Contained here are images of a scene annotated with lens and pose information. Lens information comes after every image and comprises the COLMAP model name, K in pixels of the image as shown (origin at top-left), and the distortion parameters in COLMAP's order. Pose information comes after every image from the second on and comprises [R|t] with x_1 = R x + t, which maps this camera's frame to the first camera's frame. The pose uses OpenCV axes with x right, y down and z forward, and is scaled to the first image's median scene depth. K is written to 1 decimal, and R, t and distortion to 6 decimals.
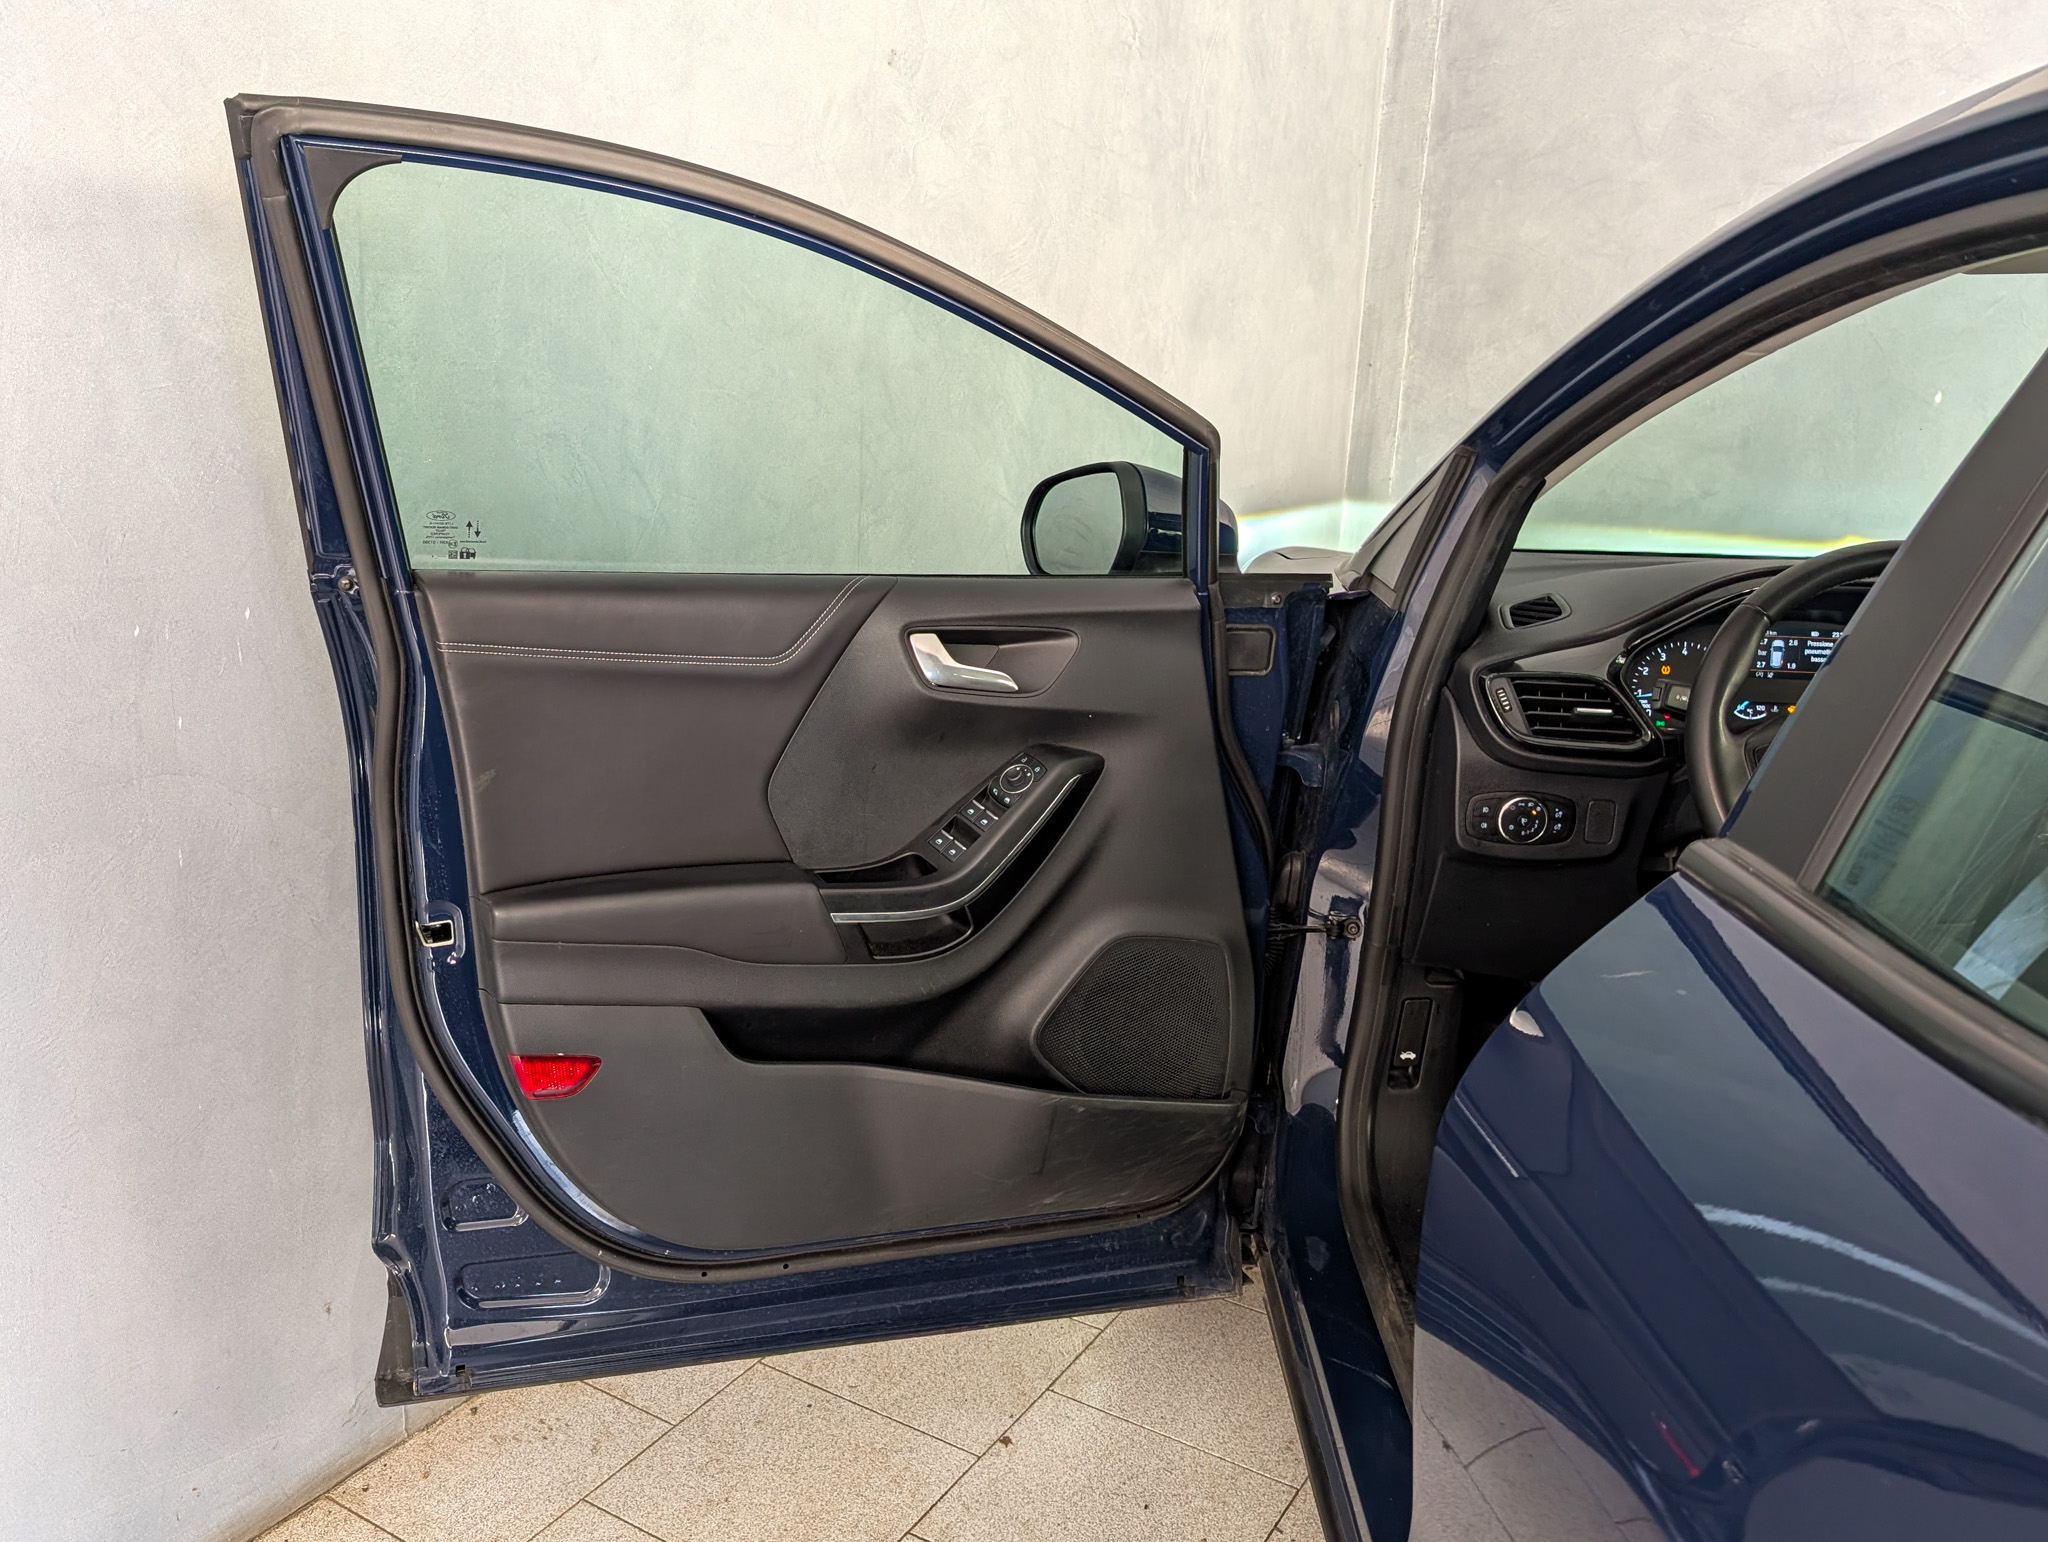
lens RADIAL K [[1817.0, 0, 752.5], [0, 1817.0, 765.1], [0, 0, 1]] dist [0.000793, -0.115382]
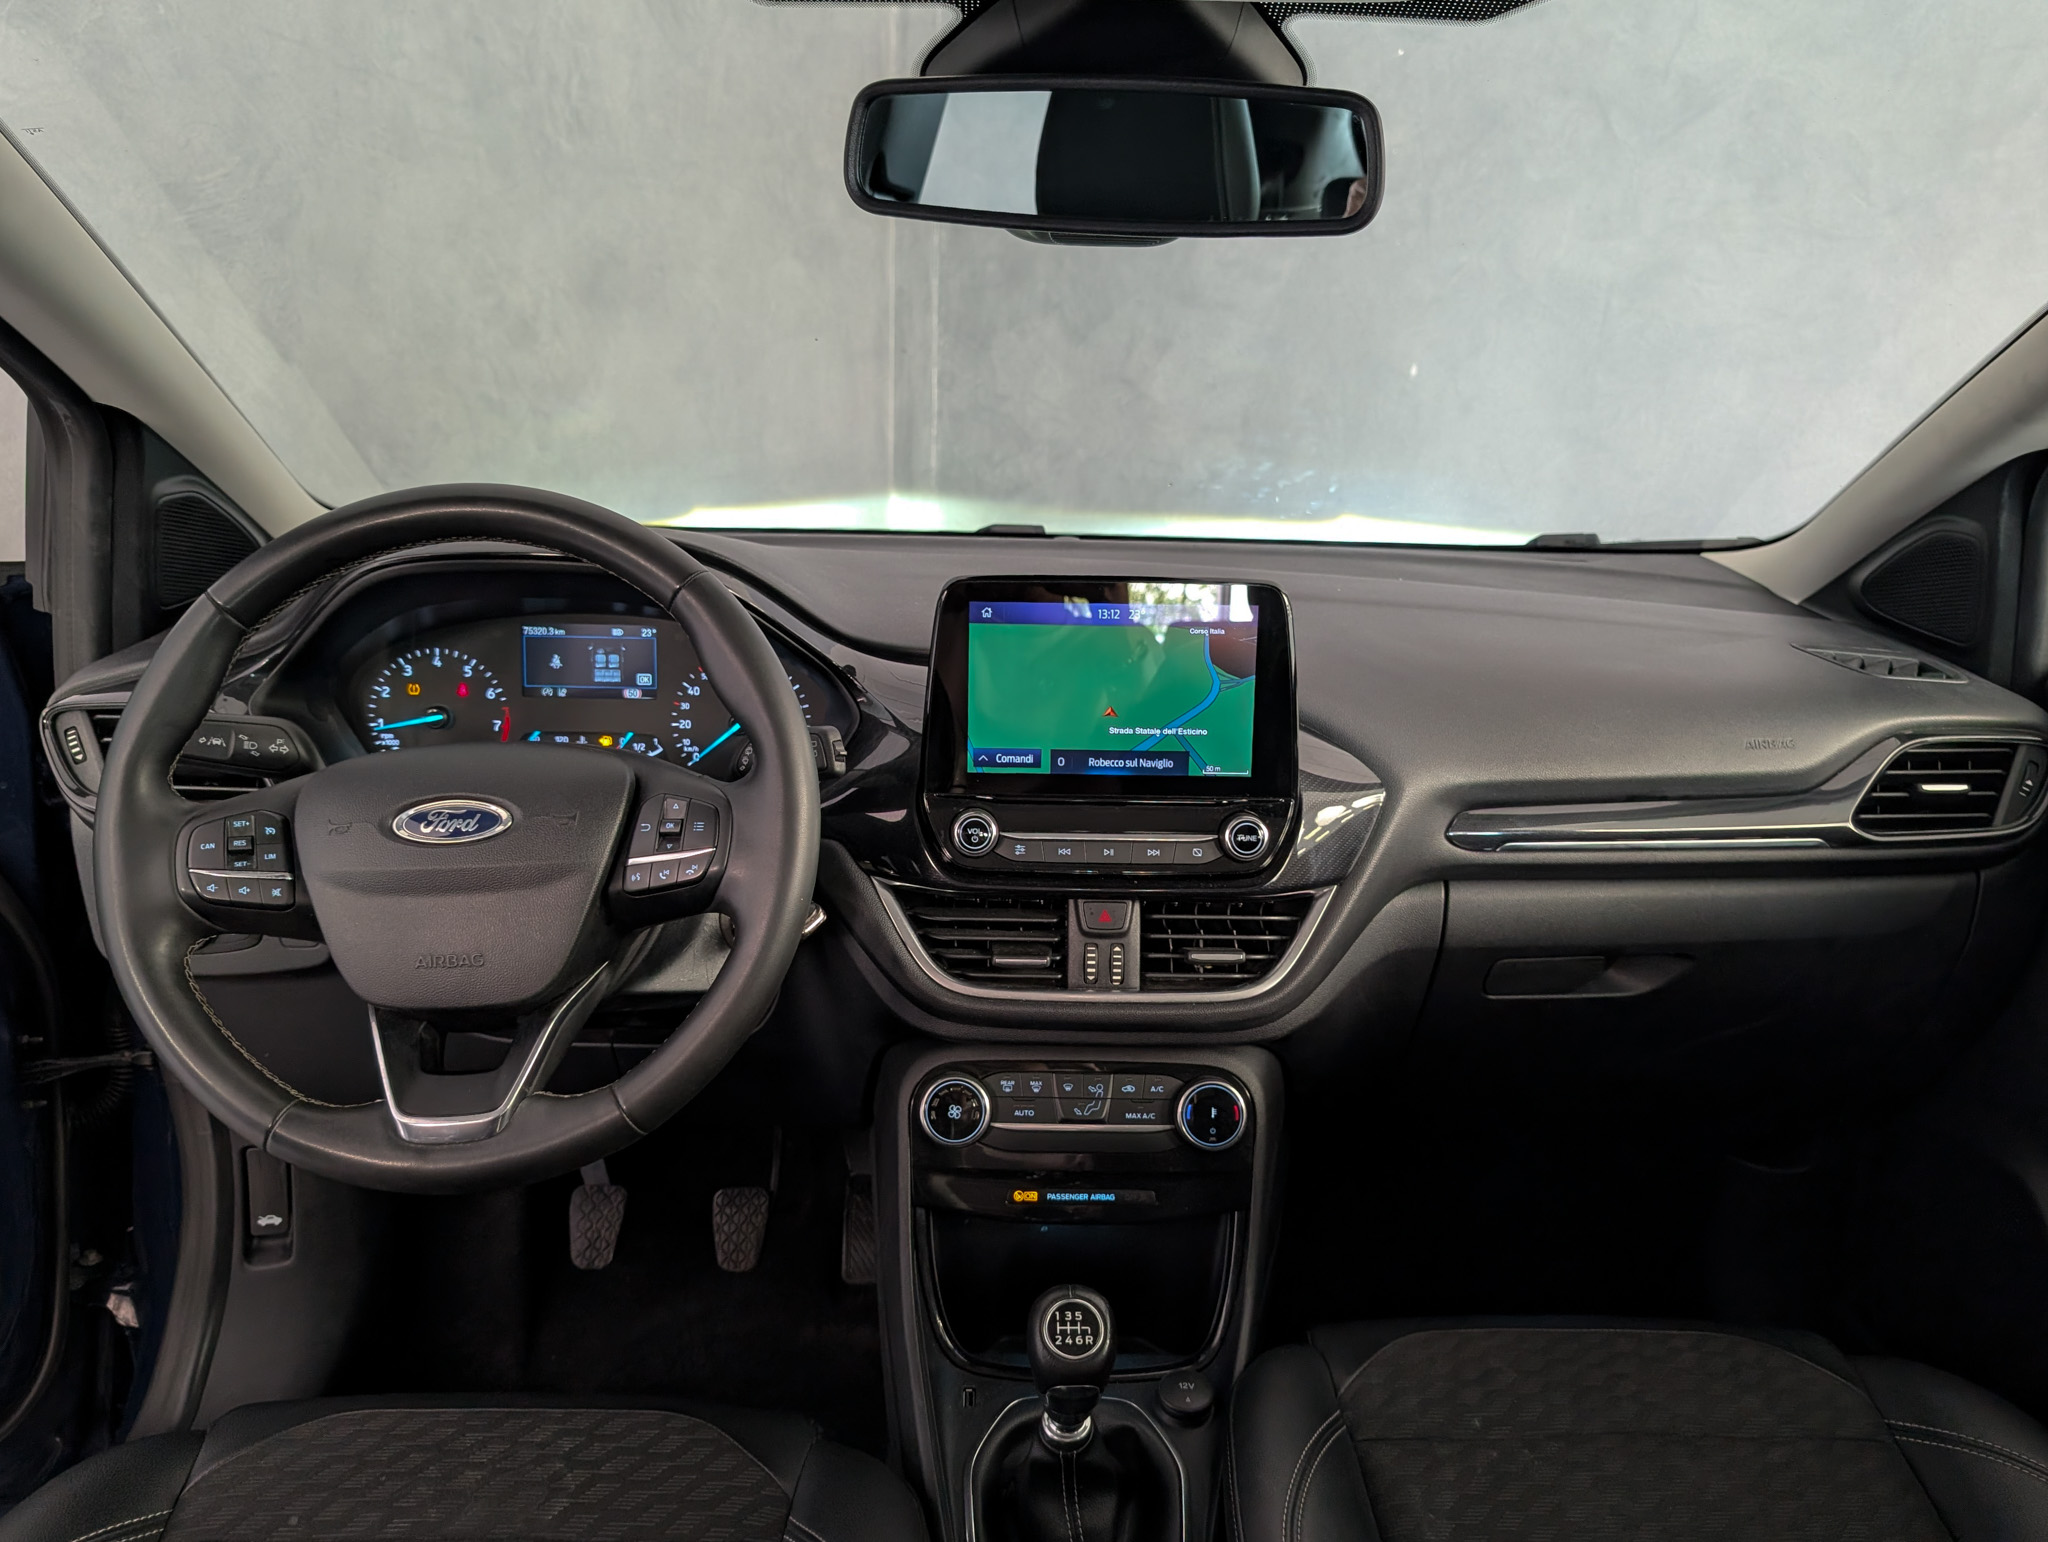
lens RADIAL K [[1580.5, 0, 1024.0], [0, 1580.5, 771.0], [0, 0, 1]] dist [-0.000752, -0.013434]
pose [[0.988036, -0.036668, 0.149803, 0.600321], [0.034171, 0.999231, 0.019210, -0.023559], [-0.150392, -0.013861, 0.988529, 0.343315]]
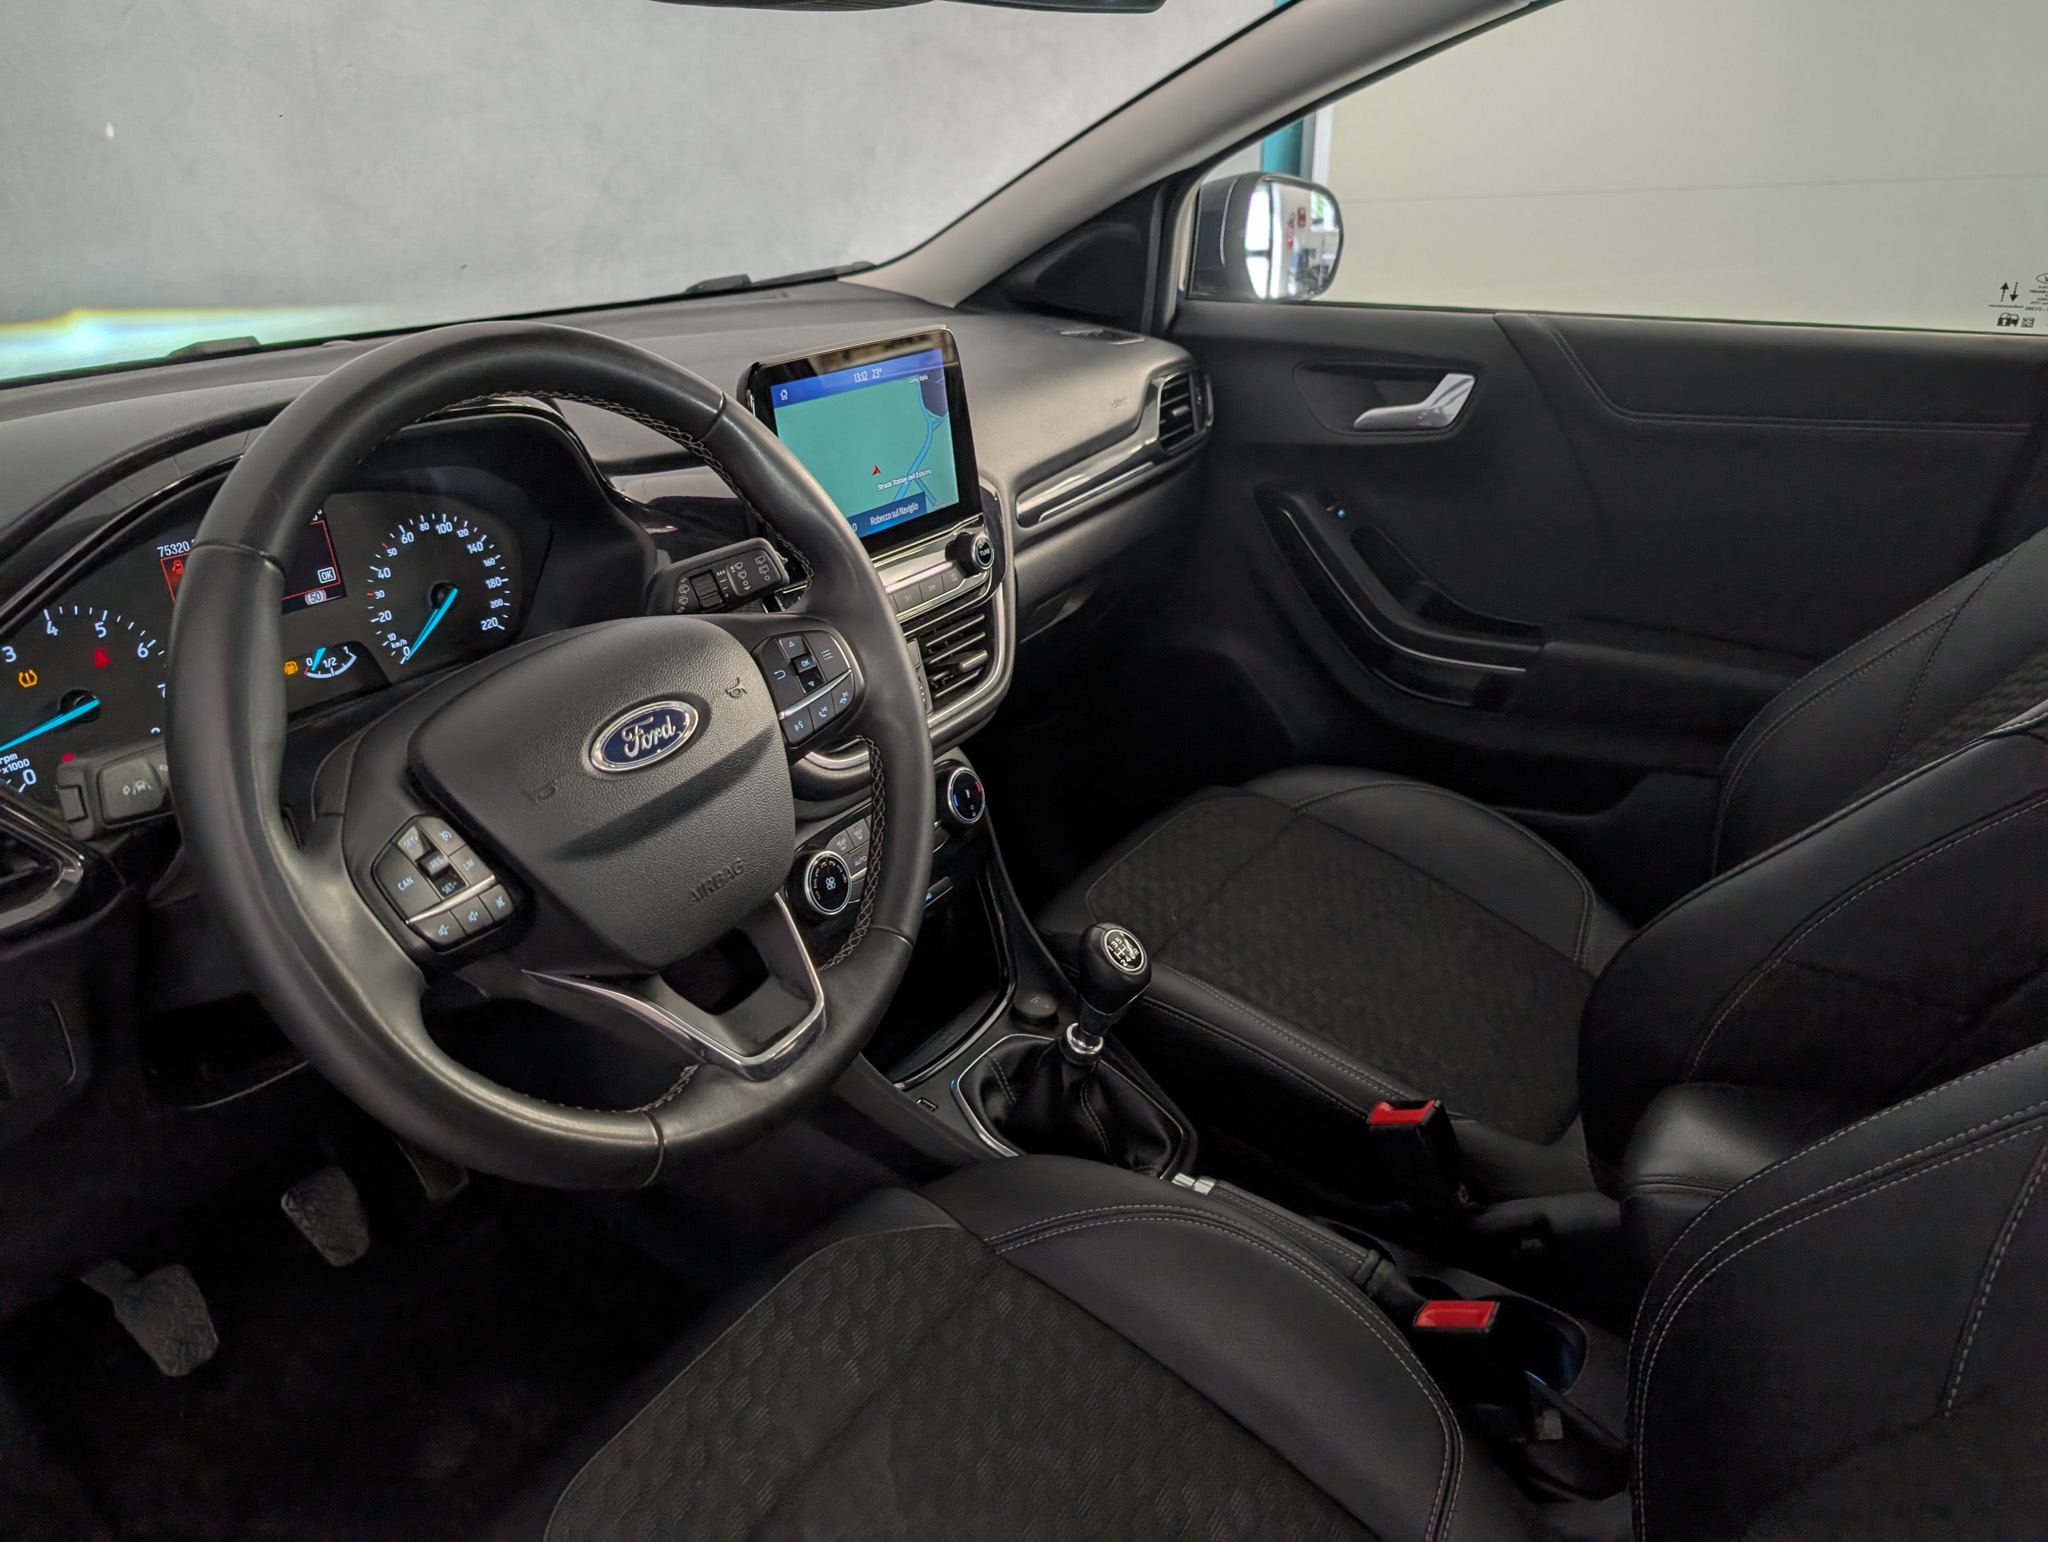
lens RADIAL K [[1518.3, 0, 1006.8], [0, 1518.3, 778.3], [0, 0, 1]] dist [0.000573, -0.004858]
pose [[0.410145, -0.386379, 0.826131, 0.258323], [0.234363, 0.920058, 0.313956, -0.086243], [-0.881394, 0.064847, 0.467910, 0.555726]]
